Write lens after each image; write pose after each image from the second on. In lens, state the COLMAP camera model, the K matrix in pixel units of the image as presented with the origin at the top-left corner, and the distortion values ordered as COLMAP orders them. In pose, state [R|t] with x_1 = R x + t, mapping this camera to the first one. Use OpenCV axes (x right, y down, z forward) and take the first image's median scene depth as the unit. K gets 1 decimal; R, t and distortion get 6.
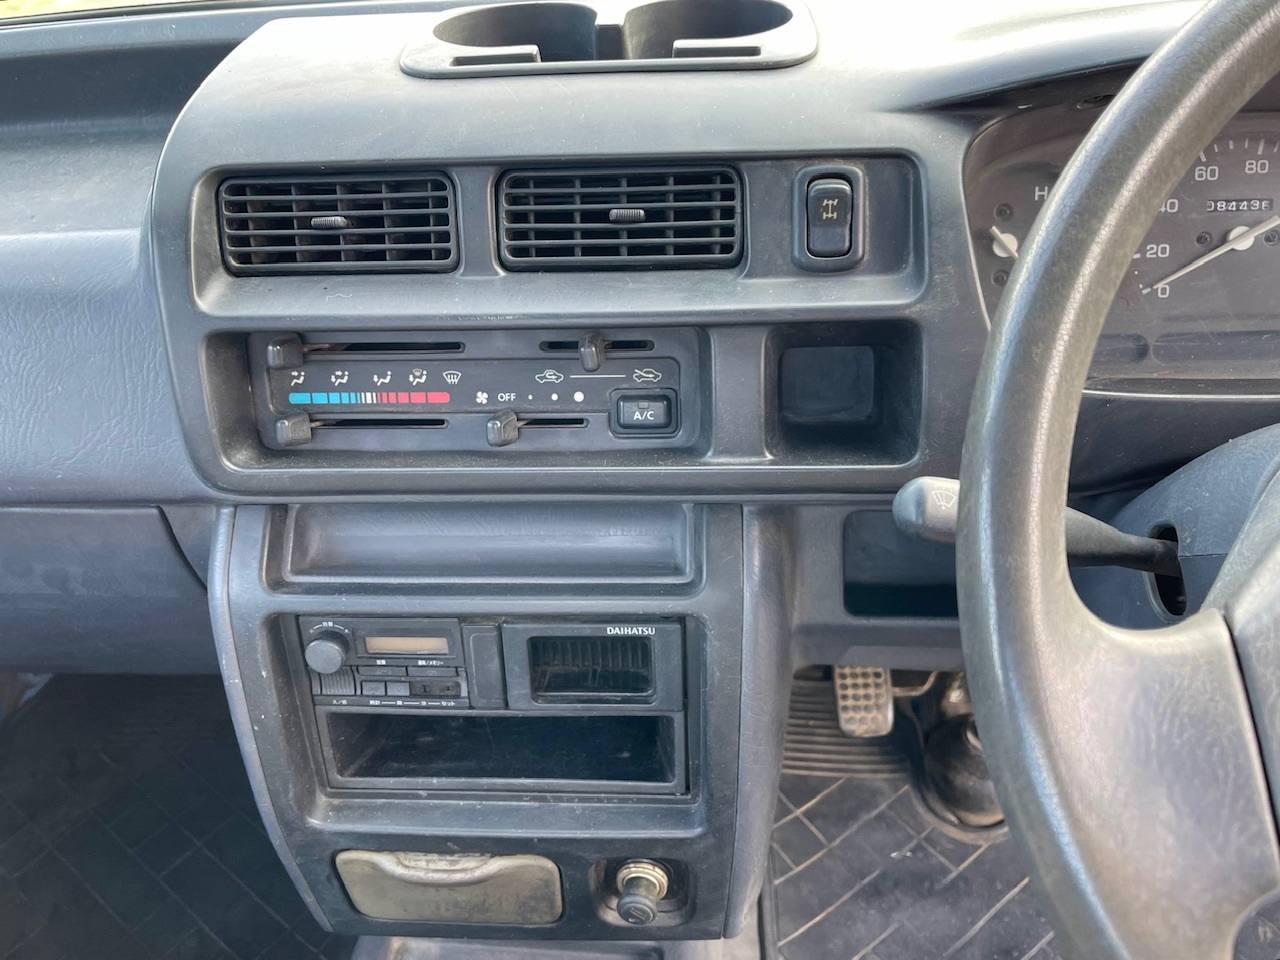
lens RADIAL K [[1006.9, 0, 584.7], [0, 1006.9, 498.7], [0, 0, 1]] dist [0.029320, -0.029802]
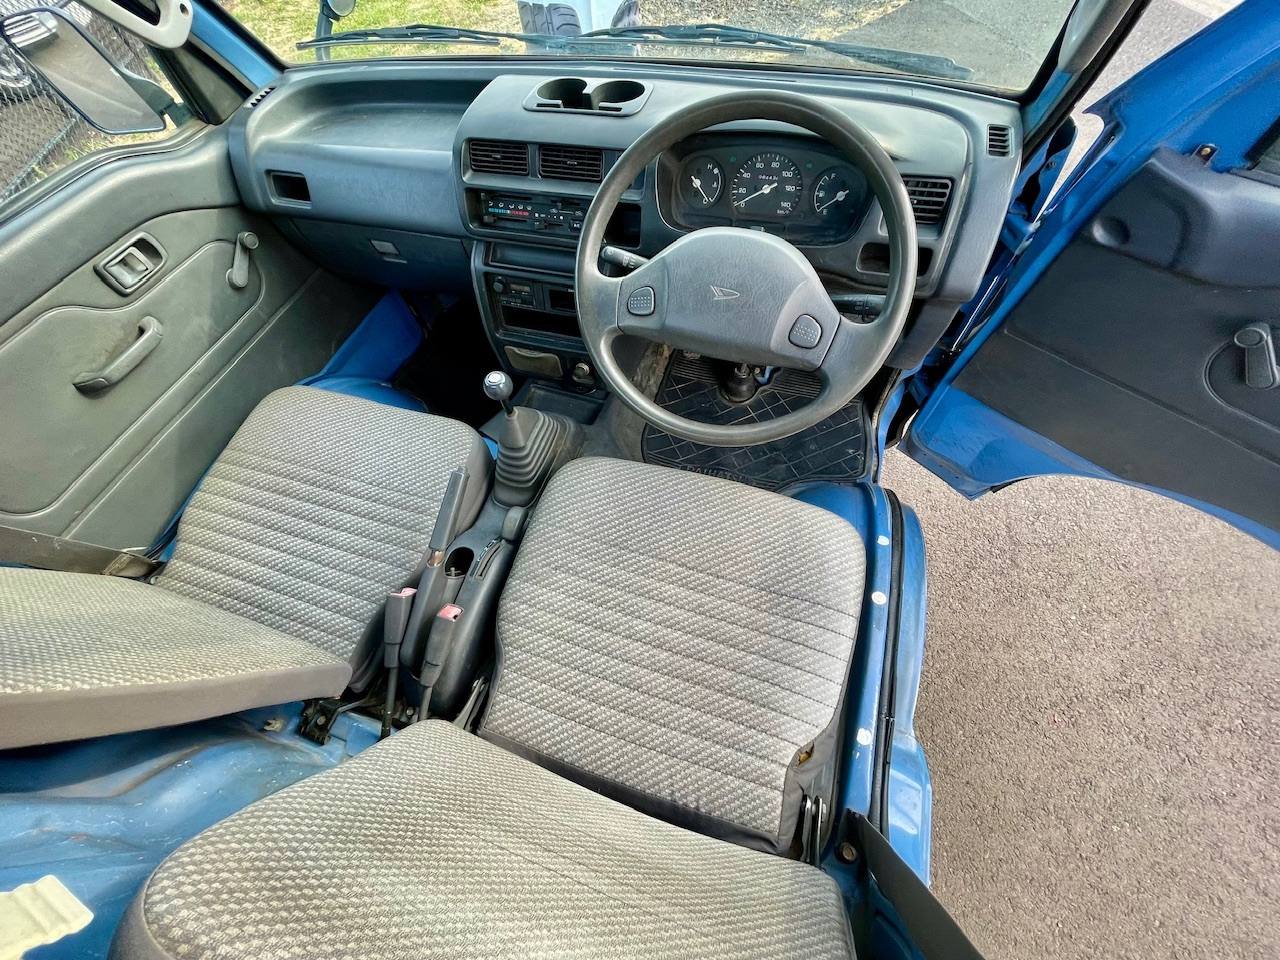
lens RADIAL K [[512.3, 0, 640.0], [0, 512.3, 480.0], [0, 0, 1]] dist [-0.002276, 0.000152]
pose [[0.967496, 0.199281, -0.155691, 0.699987], [-0.133213, 0.924918, 0.356063, 0.072114], [0.214958, -0.323750, 0.921401, -0.885348]]
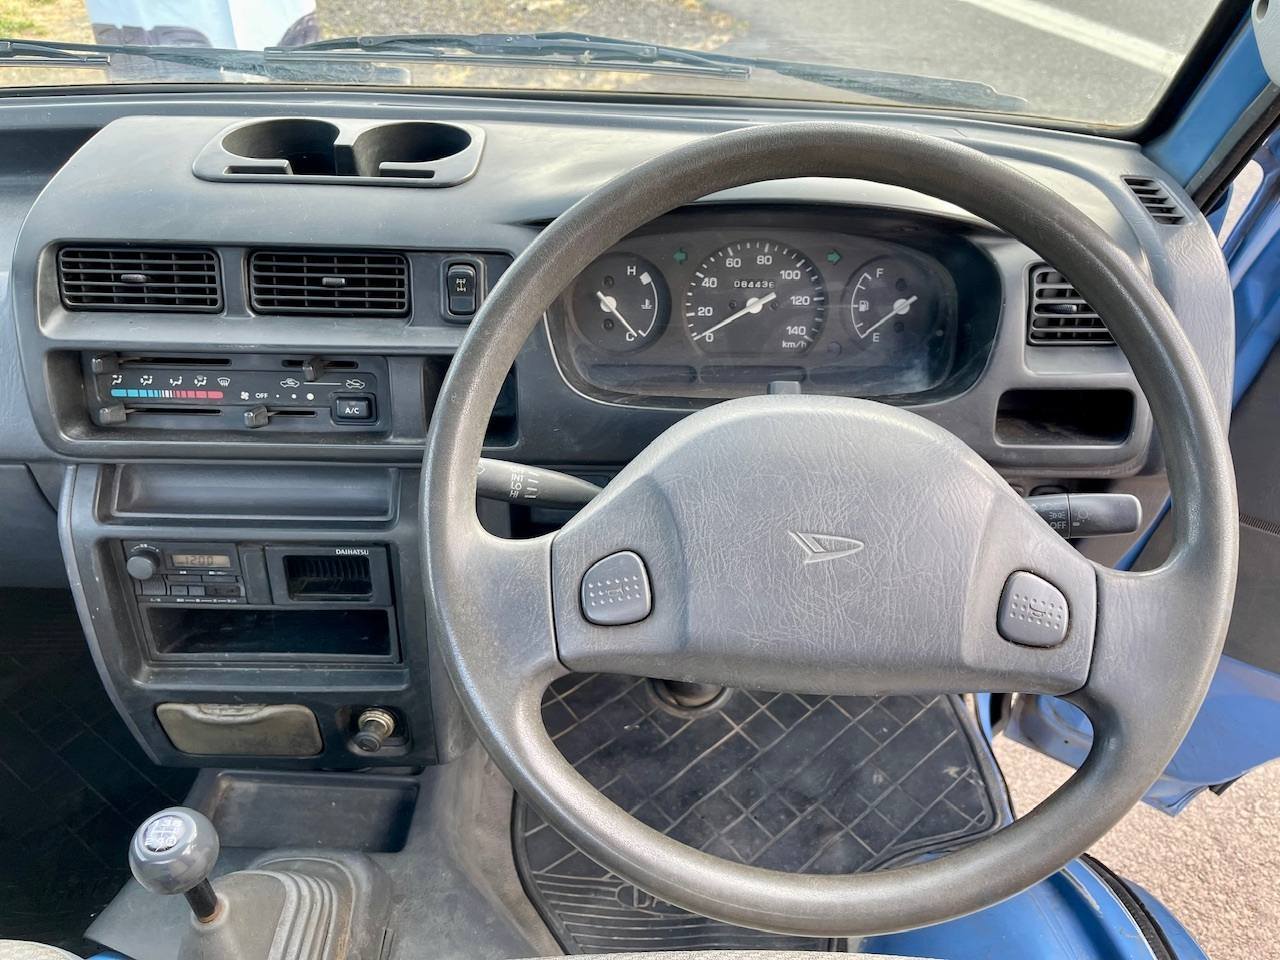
lens RADIAL K [[944.2, 0, 630.2], [0, 944.2, 480.8], [0, 0, 1]] dist [0.066804, -0.087176]
pose [[0.995923, 0.016270, 0.088727, 0.331389], [-0.018356, 0.999573, 0.022752, -0.015213], [-0.088319, -0.024288, 0.995796, -0.452628]]
